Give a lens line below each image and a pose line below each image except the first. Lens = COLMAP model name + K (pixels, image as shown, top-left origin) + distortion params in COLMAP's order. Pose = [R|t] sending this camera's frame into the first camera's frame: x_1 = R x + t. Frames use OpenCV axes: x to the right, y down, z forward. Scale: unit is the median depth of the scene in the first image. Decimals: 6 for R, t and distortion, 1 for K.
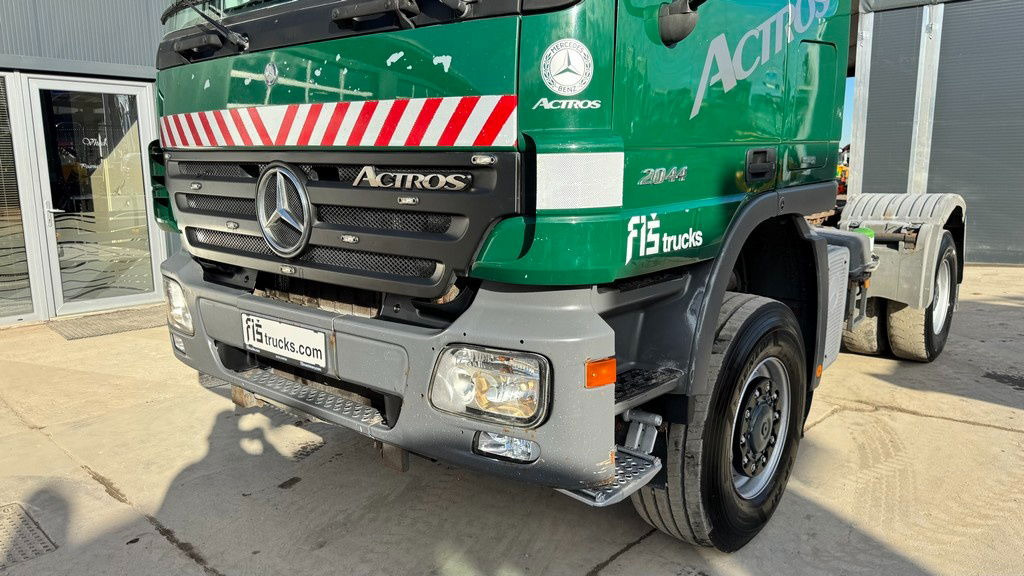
lens RADIAL K [[736.0, 0, 517.4], [0, 736.0, 295.8], [0, 0, 1]] dist [0.025639, -0.018015]
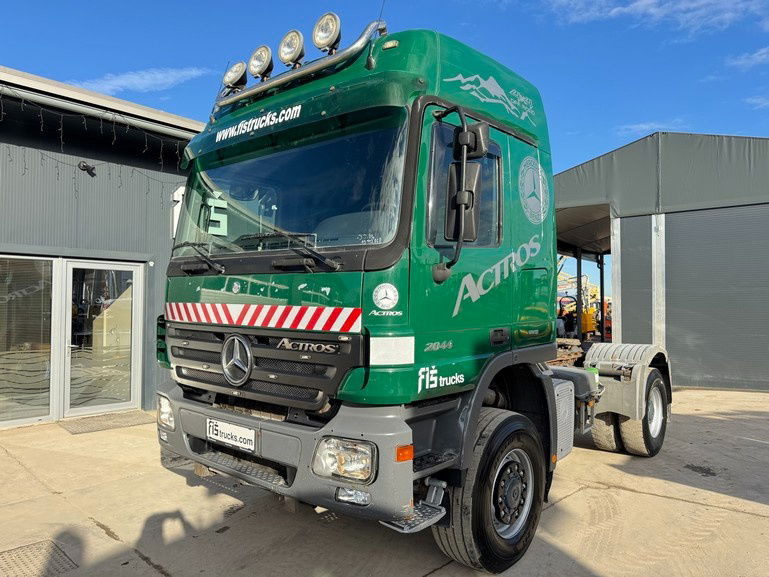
lens RADIAL K [[553.4, 0, 384.6], [0, 553.4, 286.0], [0, 0, 1]] dist [0.040044, -0.055176]
pose [[0.999903, 0.010400, -0.009283, 0.048859], [-0.012120, 0.977590, -0.210169, -0.008748], [0.006889, 0.210261, 0.977621, -0.314809]]
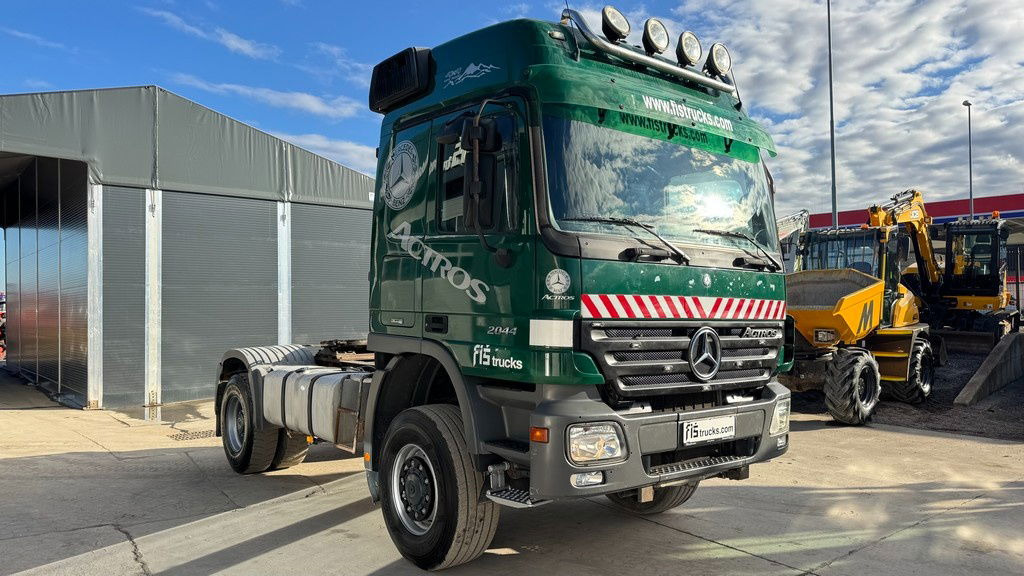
lens RADIAL K [[736.0, 0, 506.9], [0, 736.0, 281.8], [0, 0, 1]] dist [0.025639, -0.018015]
pose [[0.170018, 0.042598, 0.984520, -1.865133], [0.174000, 0.982070, -0.072540, -0.207843], [-0.969958, 0.183640, 0.159557, 0.998348]]
